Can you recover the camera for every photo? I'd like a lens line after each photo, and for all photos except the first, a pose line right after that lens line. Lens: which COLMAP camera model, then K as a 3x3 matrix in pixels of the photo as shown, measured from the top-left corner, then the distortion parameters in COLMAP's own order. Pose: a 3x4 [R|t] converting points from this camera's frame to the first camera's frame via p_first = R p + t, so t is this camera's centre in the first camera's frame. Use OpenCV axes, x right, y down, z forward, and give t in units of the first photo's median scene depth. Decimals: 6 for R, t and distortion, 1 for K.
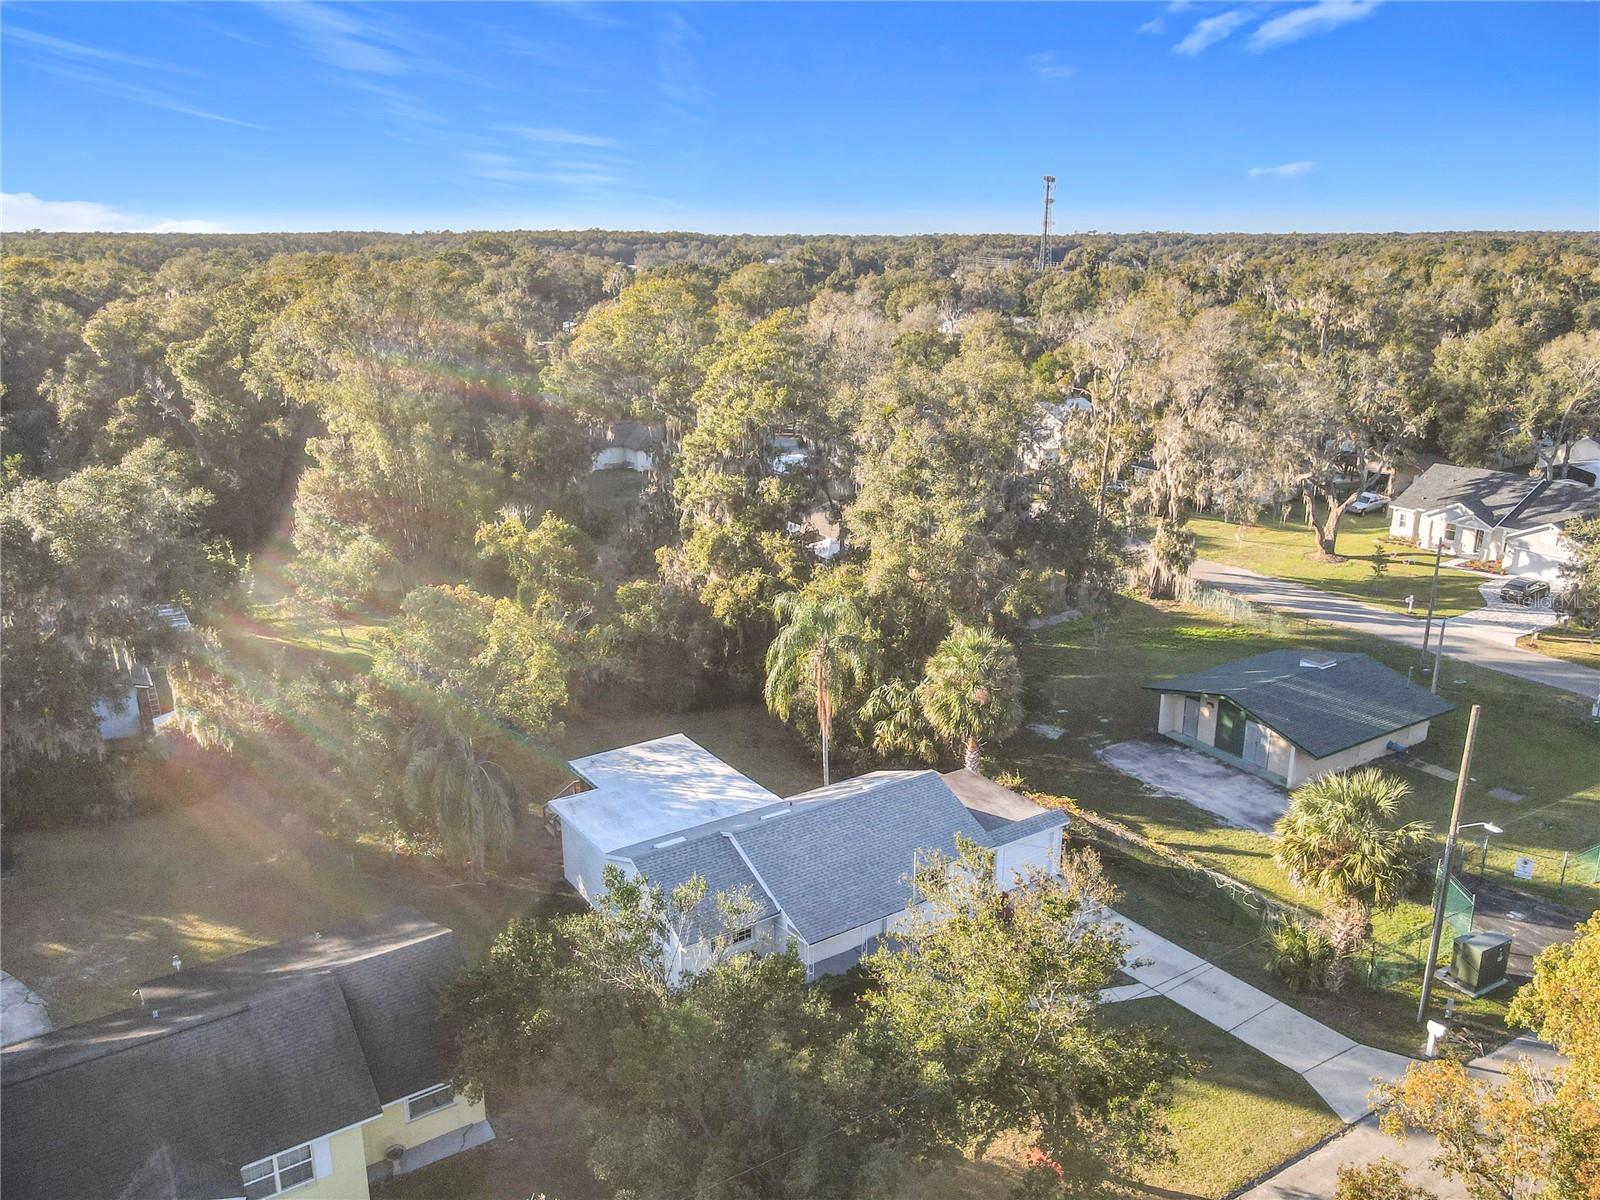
lens RADIAL K [[1202.2, 0, 807.2], [0, 1202.2, 599.6], [0, 0, 1]] dist [-0.013090, 0.061962]
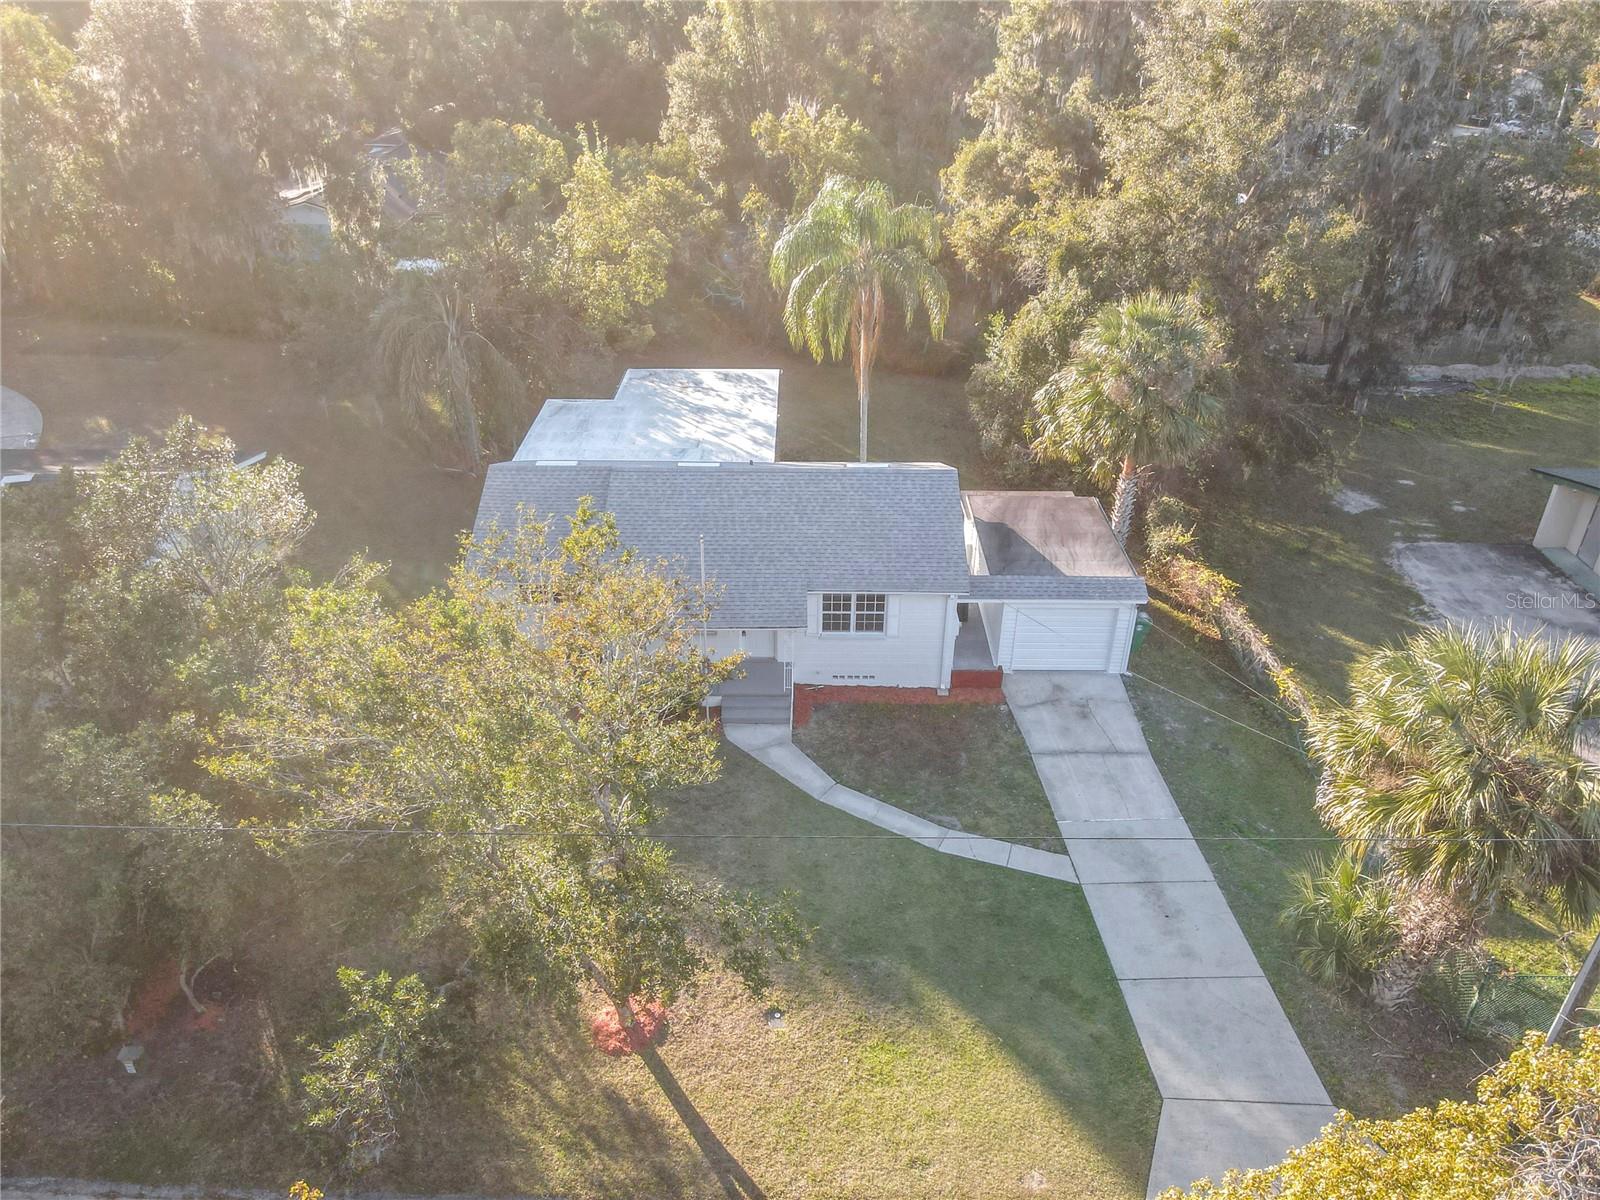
lens RADIAL K [[1161.8, 0, 811.0], [0, 1161.8, 596.2], [0, 0, 1]] dist [-0.001820, 0.049371]
pose [[0.841613, 0.284358, -0.459160, 0.302347], [-0.168777, 0.946066, 0.276540, 0.035990], [0.513031, -0.155244, 0.844215, 0.332802]]
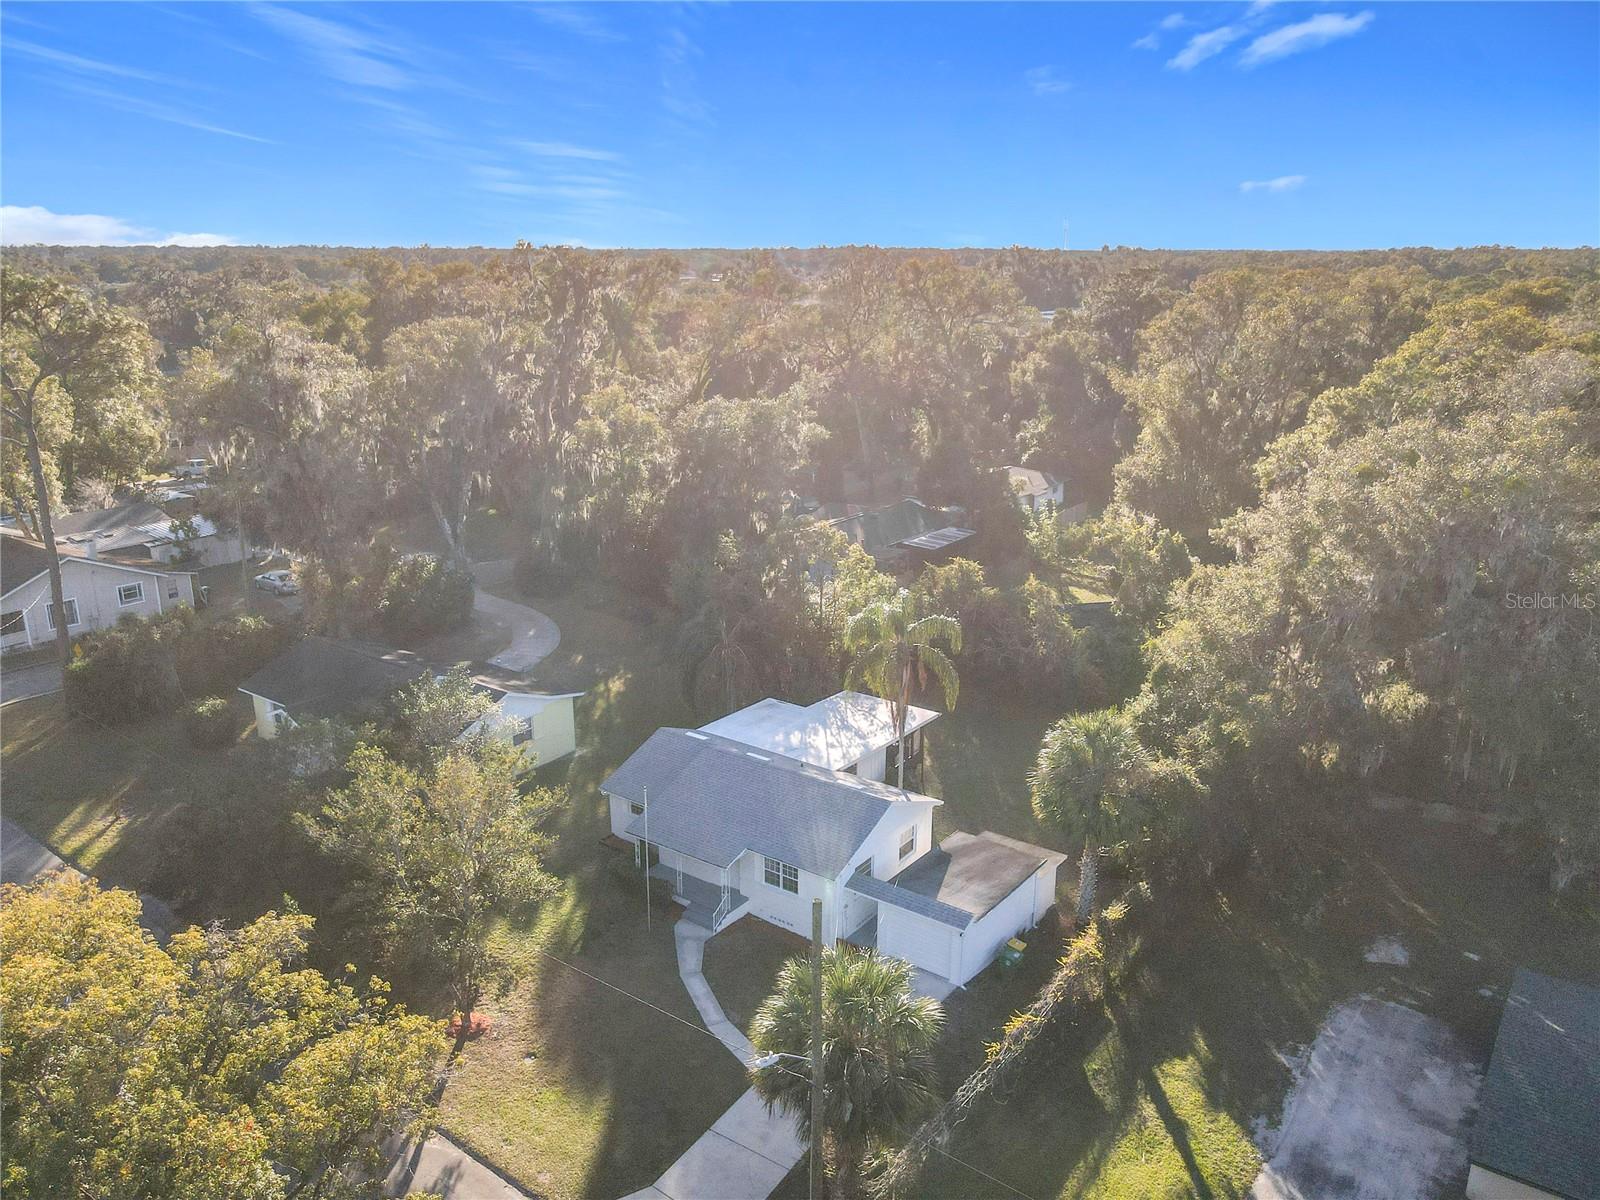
lens RADIAL K [[1178.9, 0, 820.7], [0, 1178.9, 576.5], [0, 0, 1]] dist [0.007837, 0.004112]
pose [[0.366174, 0.249639, -0.896436, 0.748657], [-0.272025, 0.949979, 0.153433, -0.133506], [0.889898, 0.187670, 0.415766, 0.442312]]
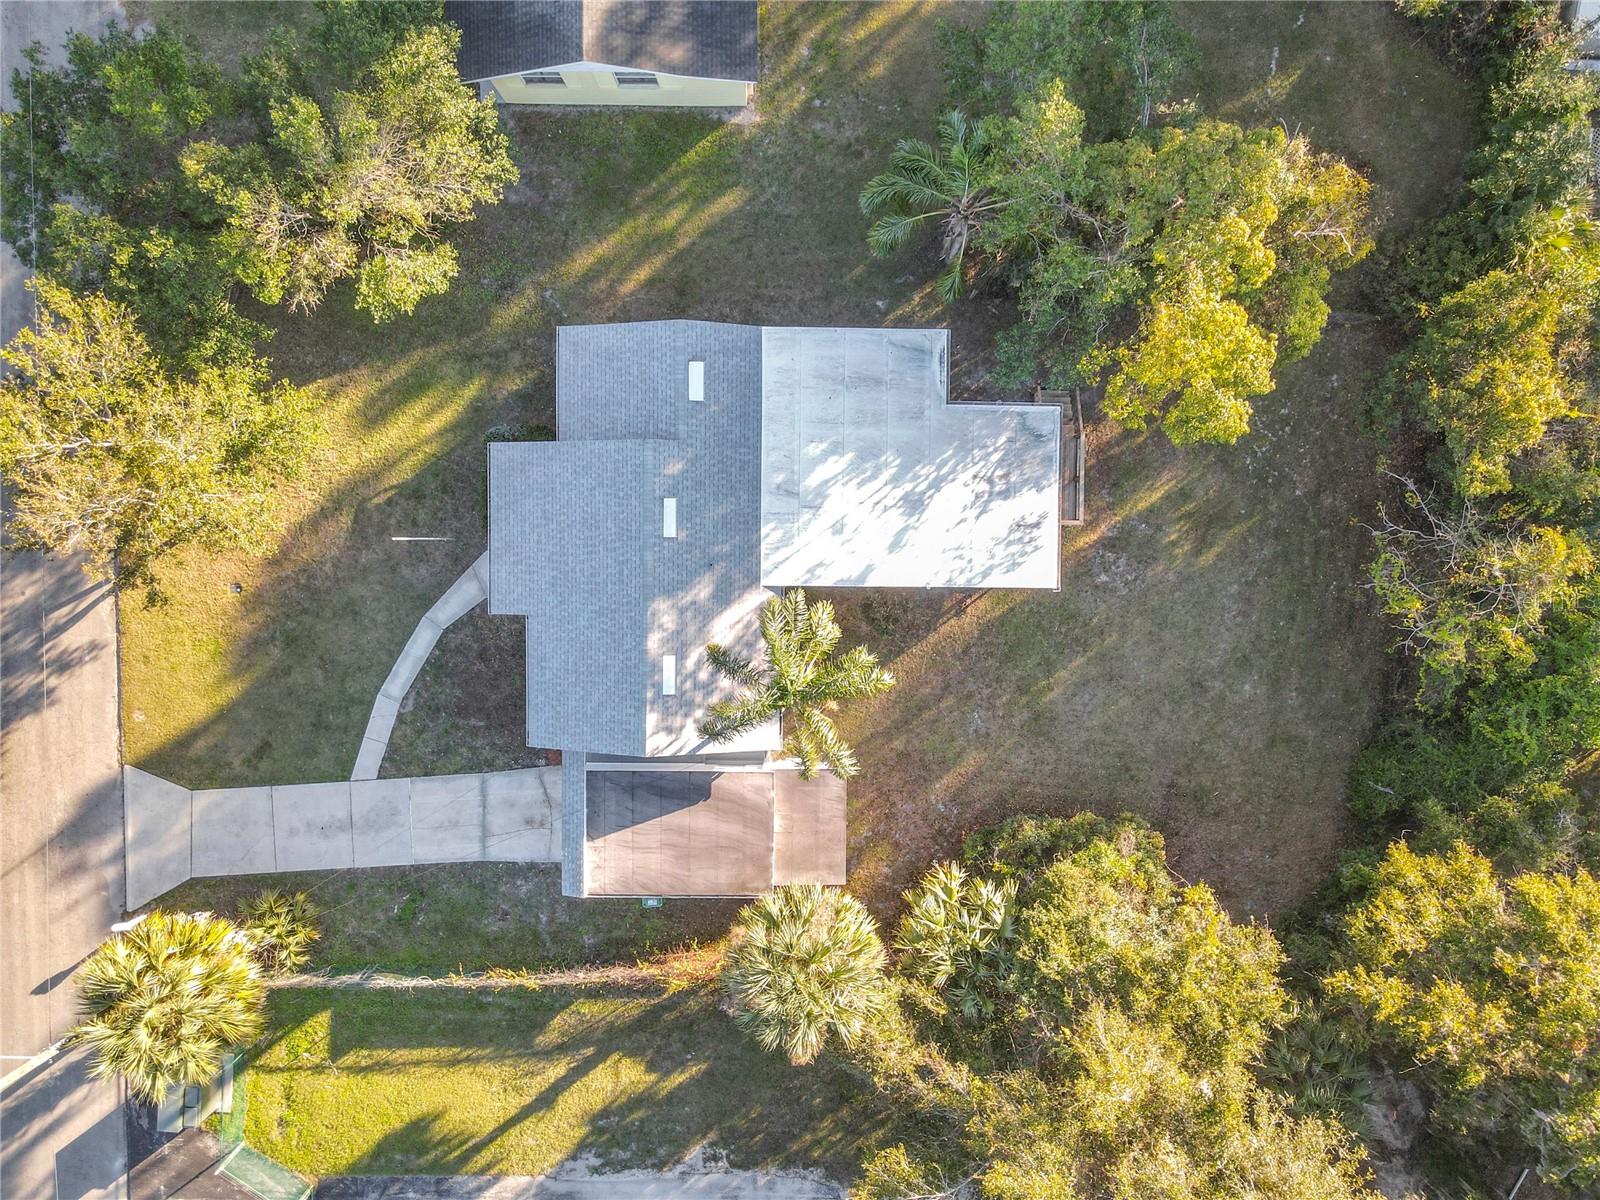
lens RADIAL K [[1211.5, 0, 806.3], [0, 1211.5, 593.8], [0, 0, 1]] dist [0.017932, 0.009300]
pose [[-0.552187, 0.832844, 0.038220, -0.051475], [-0.242042, -0.204008, 0.948576, -0.483685], [0.797813, 0.514540, 0.314234, 0.669107]]
